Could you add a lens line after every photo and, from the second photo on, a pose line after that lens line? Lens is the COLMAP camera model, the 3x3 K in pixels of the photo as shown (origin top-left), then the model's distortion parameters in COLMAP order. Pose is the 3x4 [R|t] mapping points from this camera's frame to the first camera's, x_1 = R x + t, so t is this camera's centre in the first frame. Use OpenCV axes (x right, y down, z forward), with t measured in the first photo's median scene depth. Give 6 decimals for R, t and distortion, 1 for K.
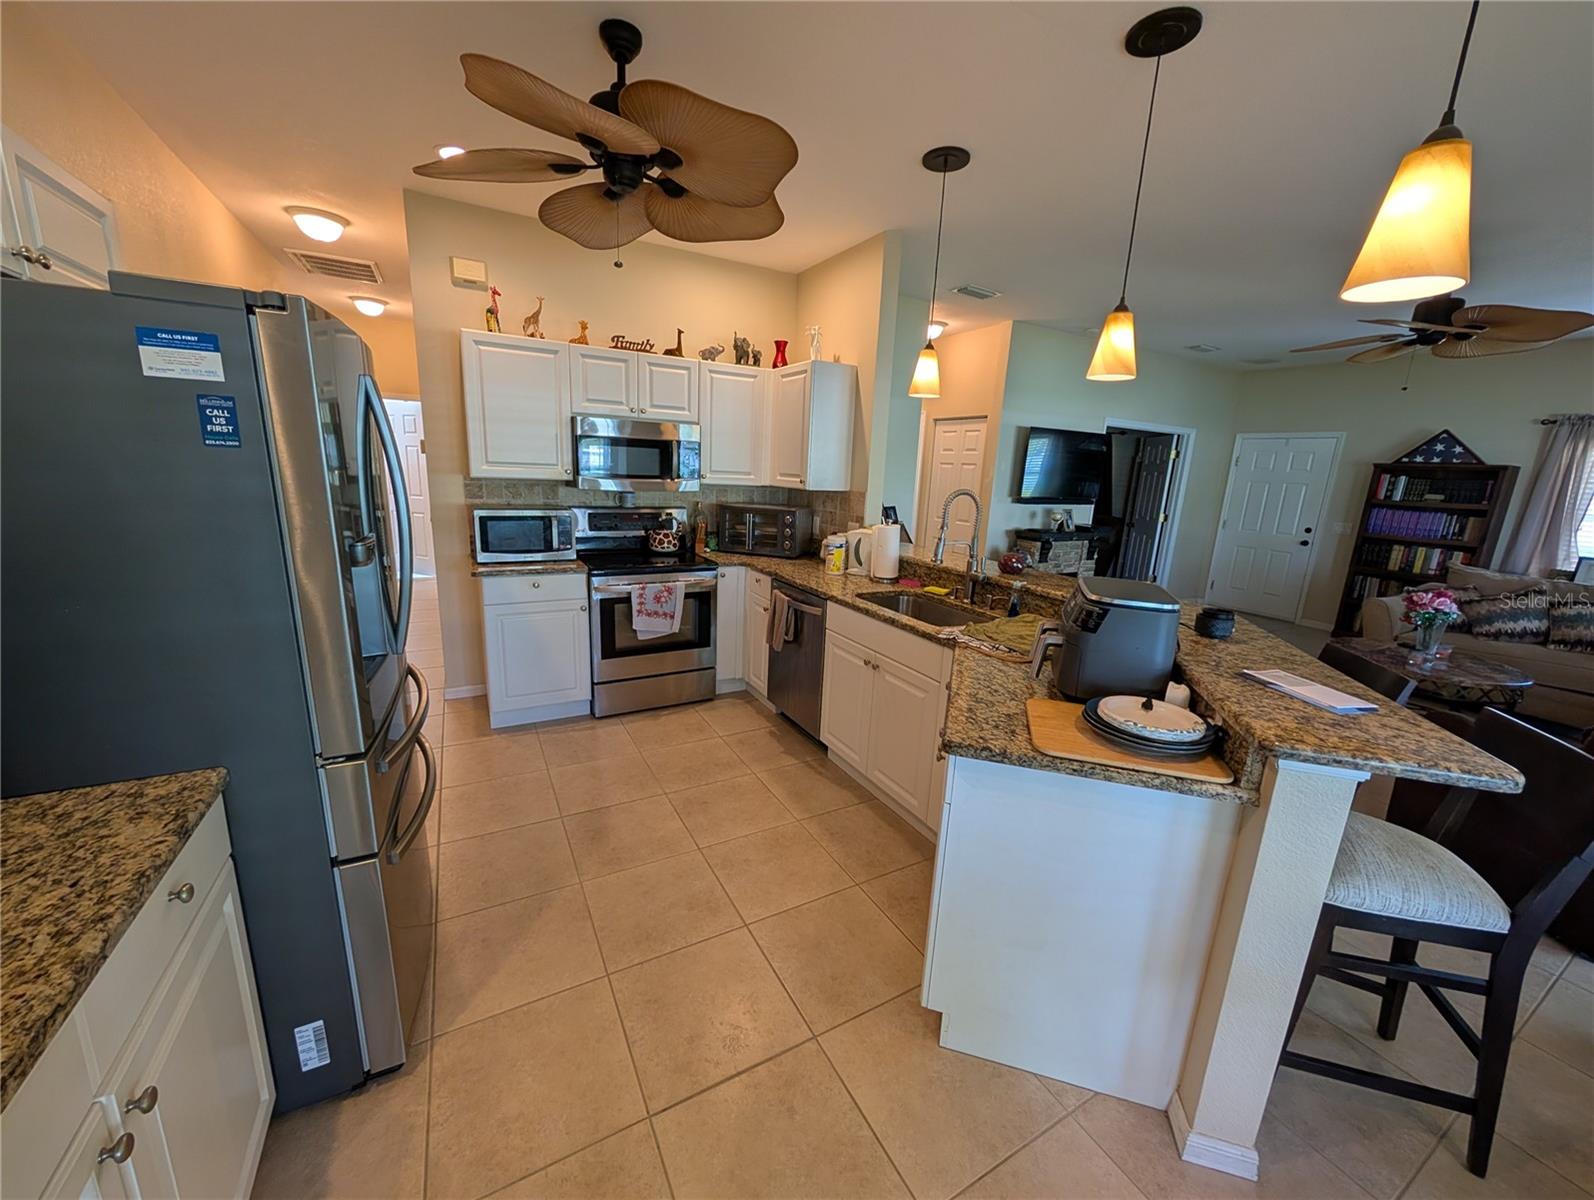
lens RADIAL K [[604.6, 0, 797.0], [0, 604.6, 600.0], [0, 0, 1]] dist [-0.000256, 0.000093]
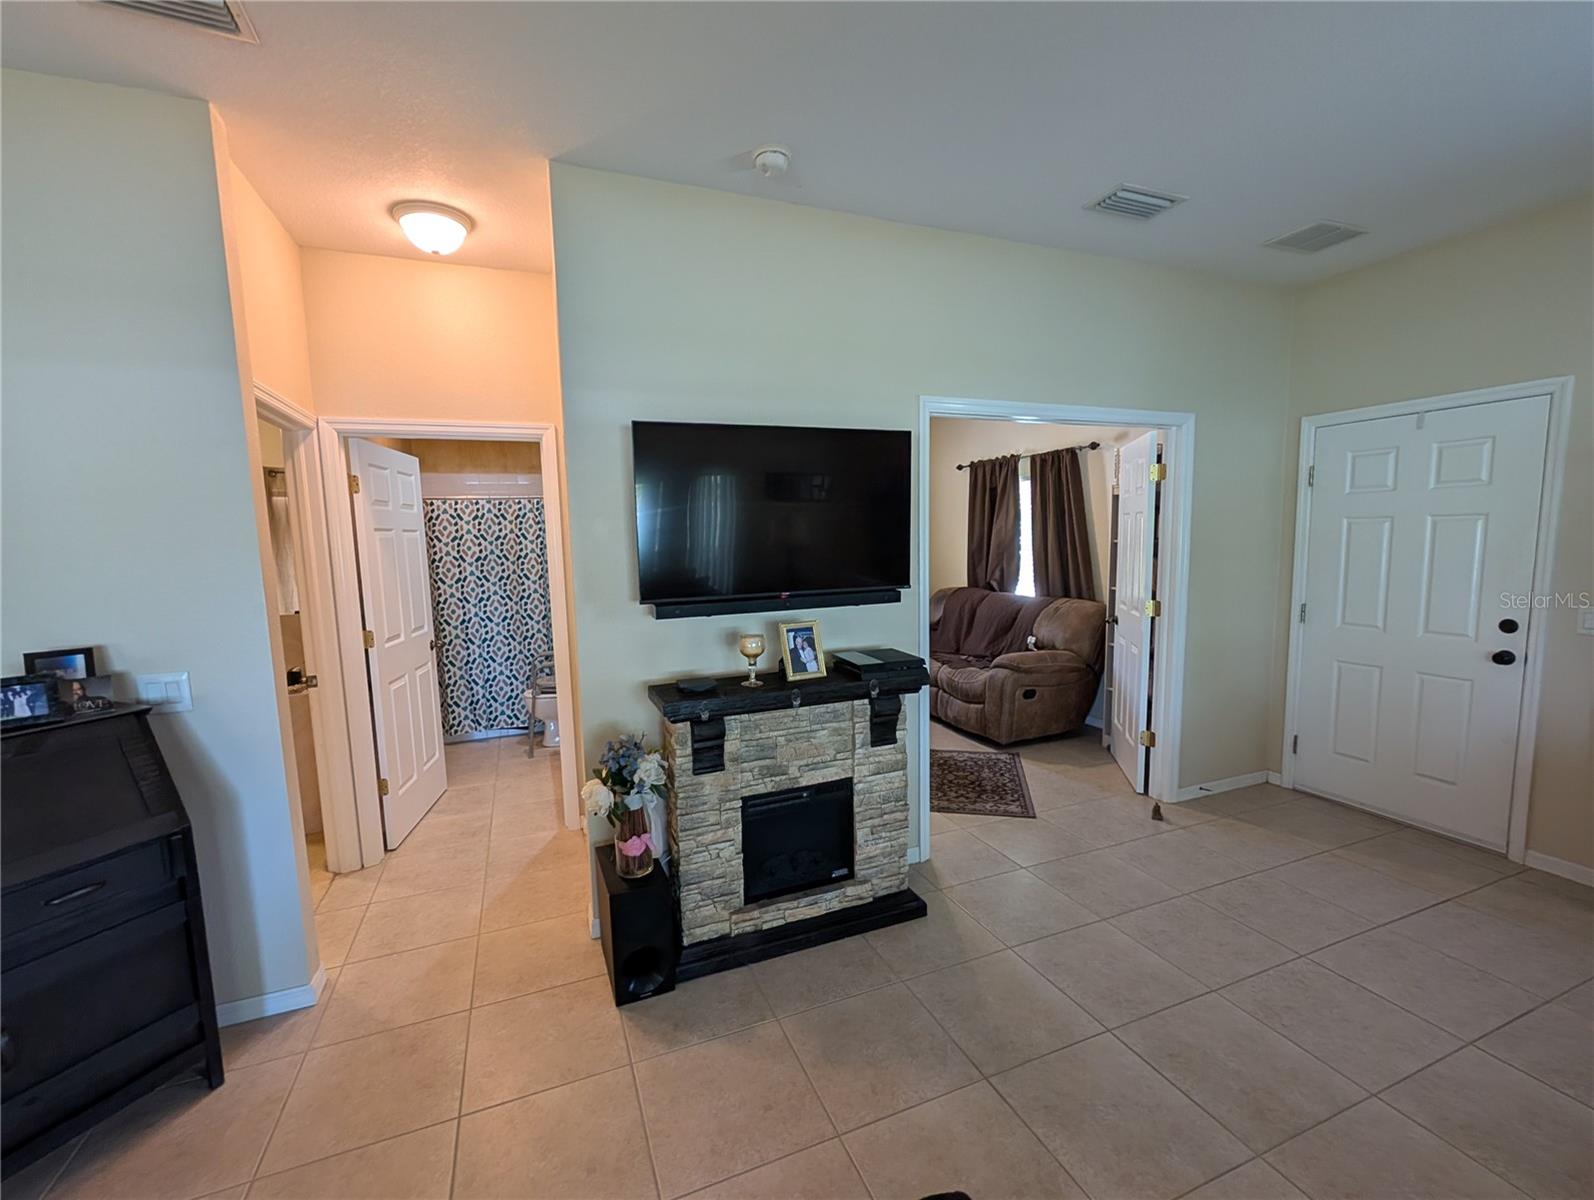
lens RADIAL K [[675.3, 0, 790.8], [0, 675.3, 611.0], [0, 0, 1]] dist [-0.000005, 0.000163]
pose [[0.989401, -0.054996, -0.134394, 0.510795], [0.039777, 0.992751, -0.113414, -0.109540], [0.139657, 0.106866, 0.984416, 0.576447]]
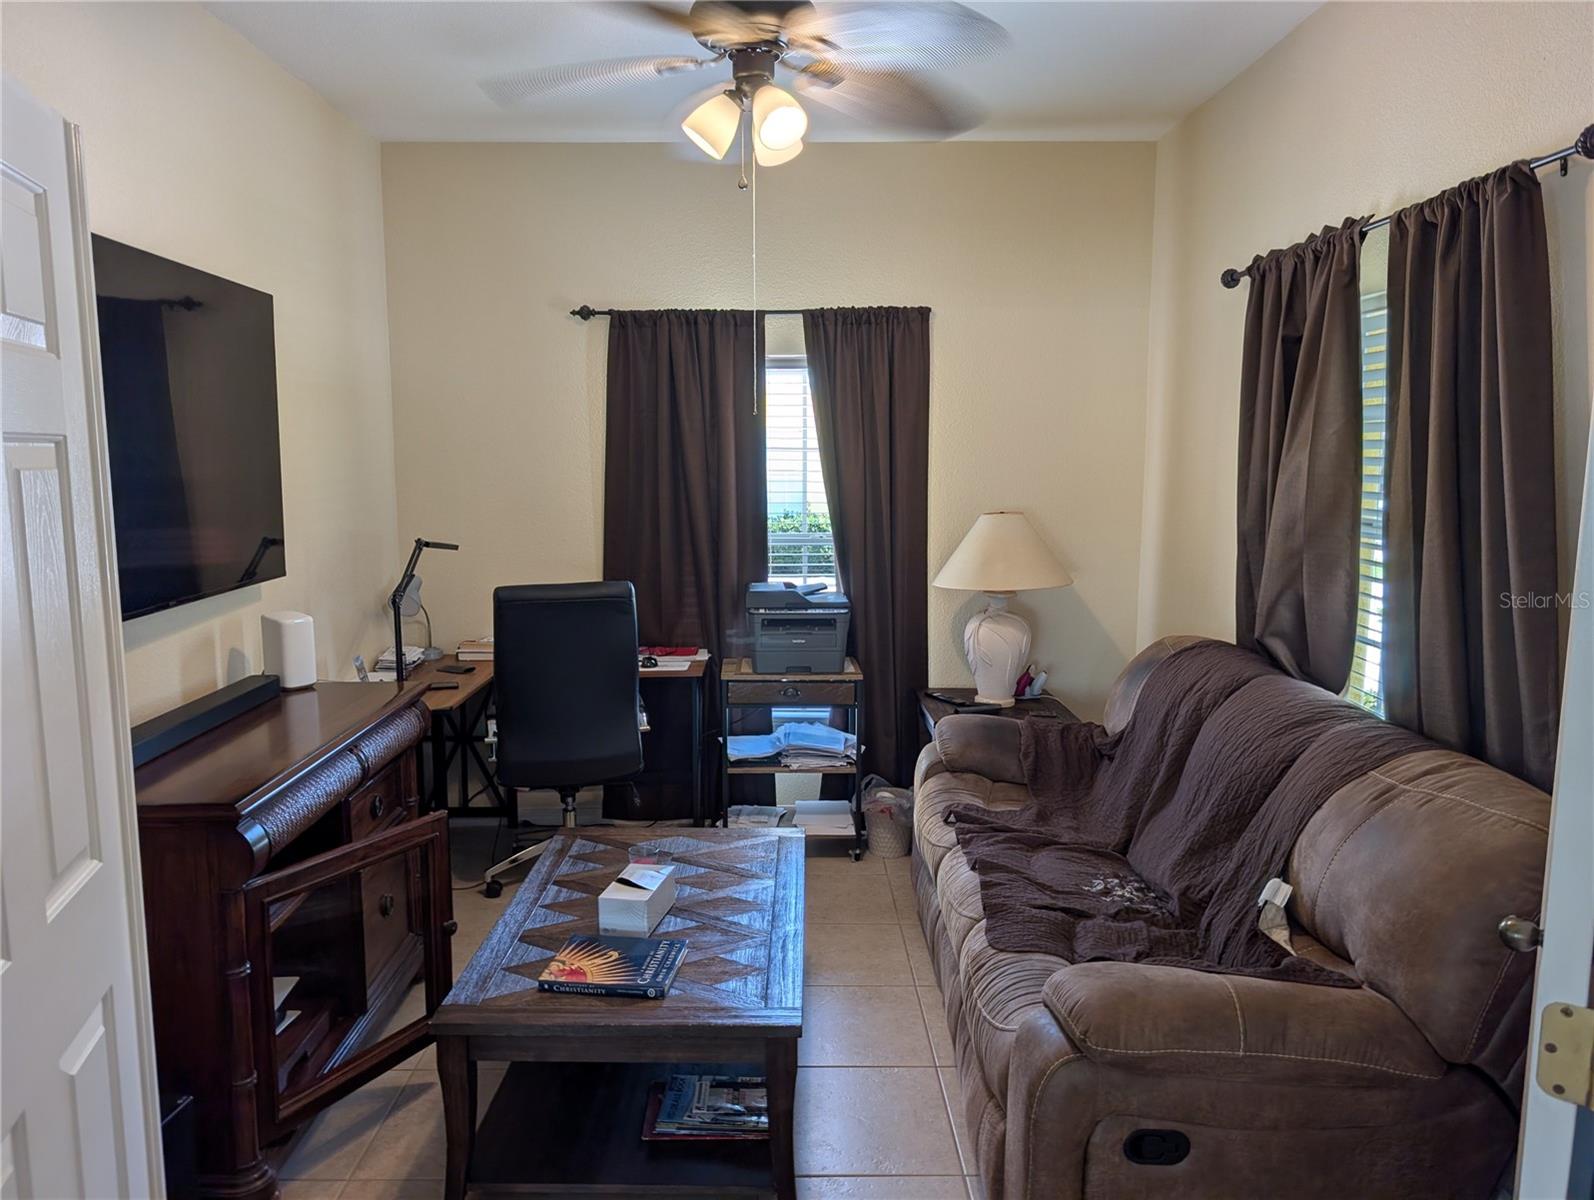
lens RADIAL K [[1139.5, 0, 797.0], [0, 1139.5, 600.0], [0, 0, 1]] dist [0.001191, 0.000082]
pose [[0.876600, 0.022226, -0.480706, 0.738251], [-0.071347, 0.993895, -0.084152, -0.214186], [0.475901, 0.108065, 0.872835, 1.040622]]
